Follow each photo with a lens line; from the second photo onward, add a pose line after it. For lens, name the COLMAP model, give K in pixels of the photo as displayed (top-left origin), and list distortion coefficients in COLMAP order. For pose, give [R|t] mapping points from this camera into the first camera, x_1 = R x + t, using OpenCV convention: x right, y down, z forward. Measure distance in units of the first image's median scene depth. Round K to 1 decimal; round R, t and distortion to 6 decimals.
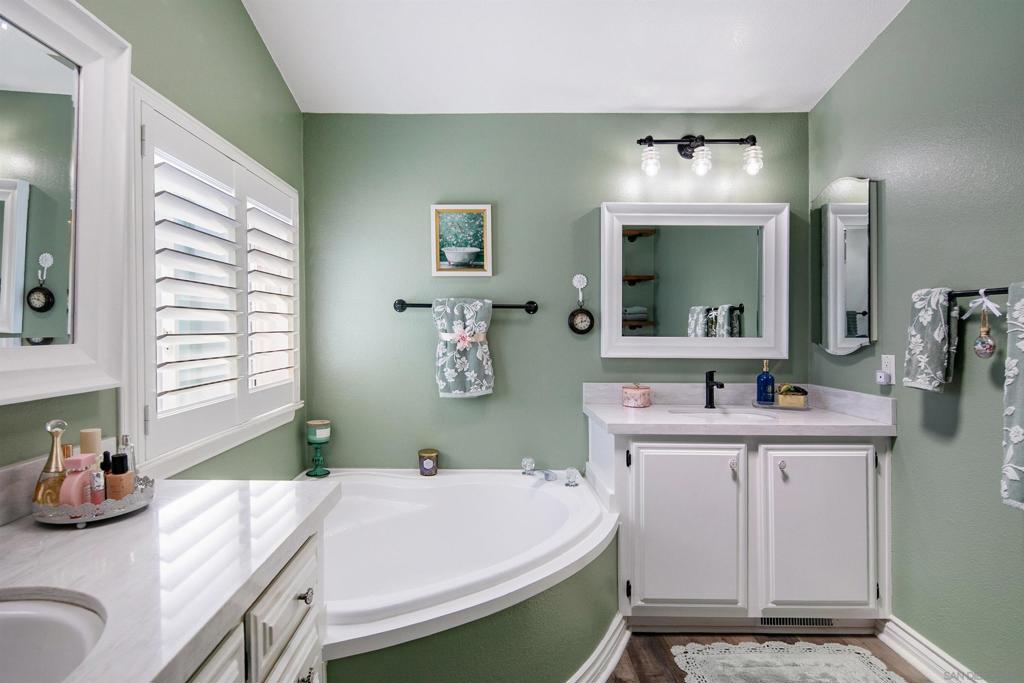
lens RADIAL K [[498.5, 0, 513.3], [0, 498.5, 330.7], [0, 0, 1]] dist [0.003469, -0.005421]
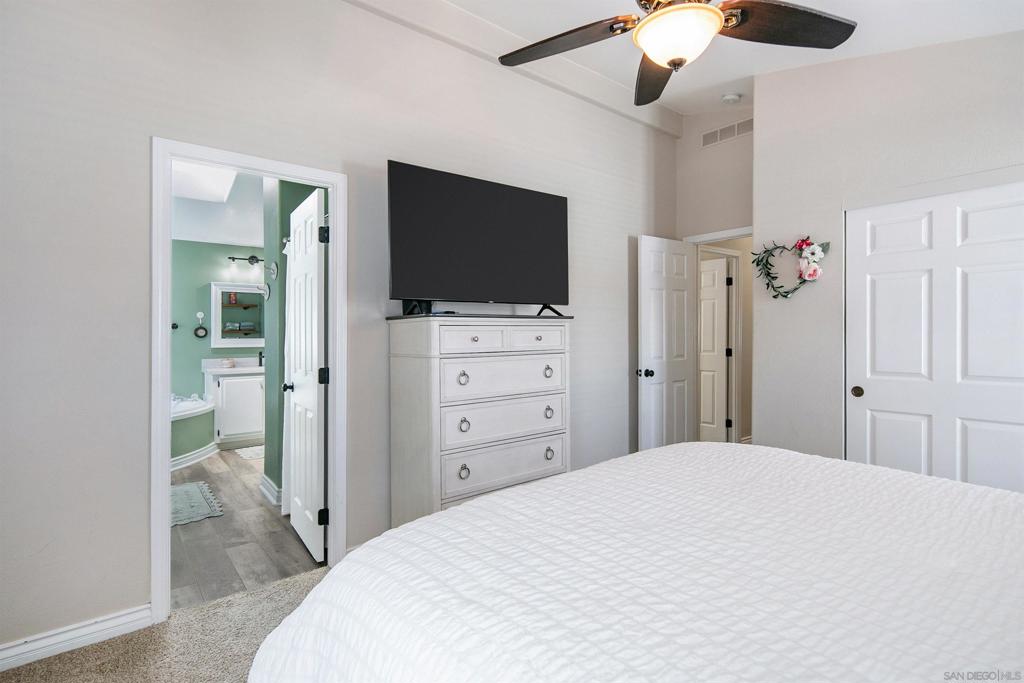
lens RADIAL K [[498.5, 0, 512.1], [0, 498.5, 324.7], [0, 0, 1]] dist [0.003469, -0.005421]
pose [[0.804959, 0.004040, 0.593316, -0.075208], [0.007790, 0.999819, -0.017376, -0.002415], [-0.593279, 0.018609, 0.804782, -1.735390]]
